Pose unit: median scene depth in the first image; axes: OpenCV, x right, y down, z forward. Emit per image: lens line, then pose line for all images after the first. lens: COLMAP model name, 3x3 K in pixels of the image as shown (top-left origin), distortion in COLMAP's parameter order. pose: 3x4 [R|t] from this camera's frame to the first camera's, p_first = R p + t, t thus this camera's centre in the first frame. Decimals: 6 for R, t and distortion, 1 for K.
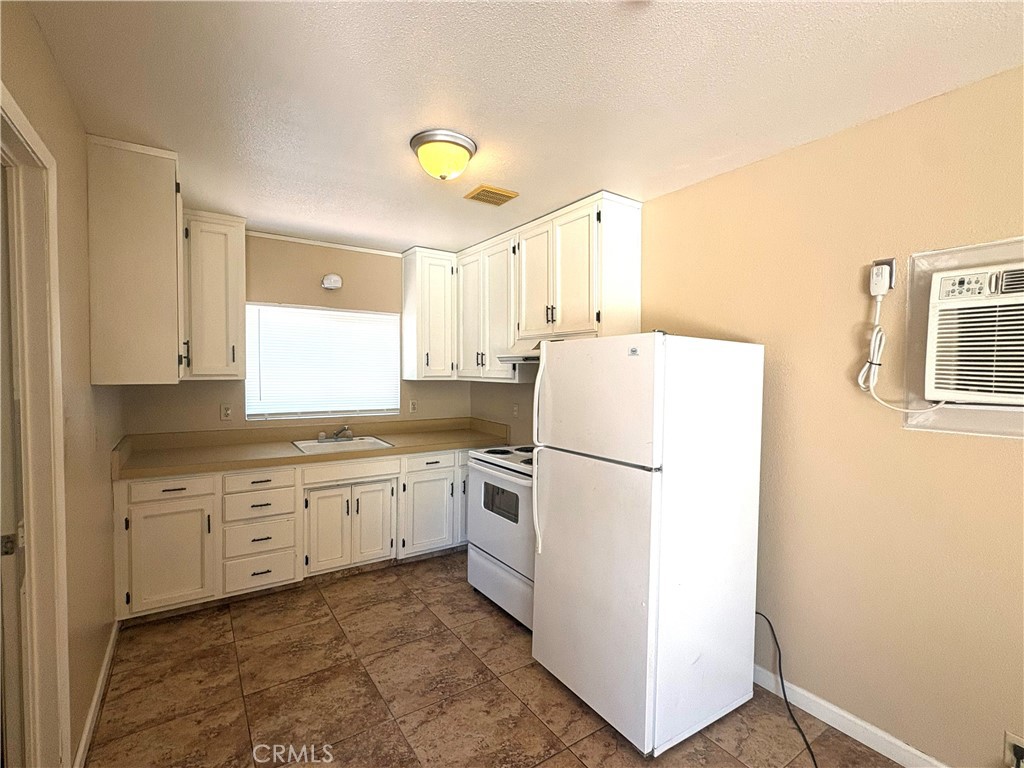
lens RADIAL K [[473.3, 0, 514.9], [0, 473.3, 383.7], [0, 0, 1]] dist [-0.000702, 0.000167]
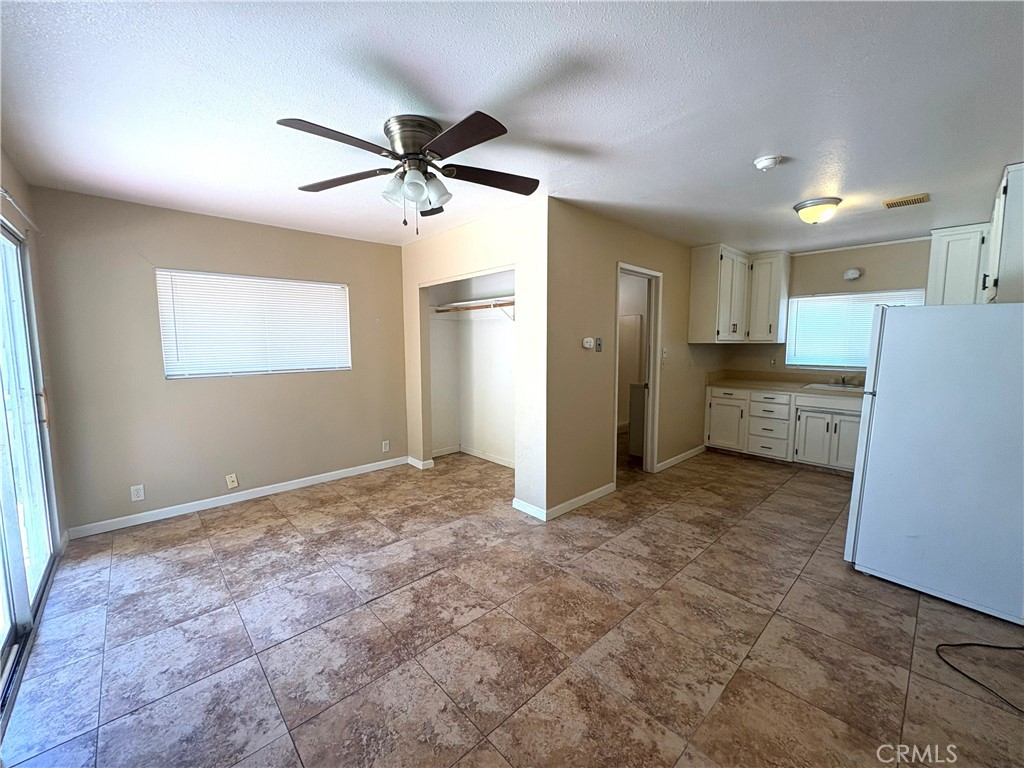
lens RADIAL K [[409.7, 0, 510.5], [0, 409.7, 385.0], [0, 0, 1]] dist [-0.004600, -0.000132]
pose [[0.157152, 0.095621, -0.982934, 0.835034], [-0.023991, 0.995377, 0.092996, 0.030563], [0.987283, 0.008967, 0.158719, -0.238623]]
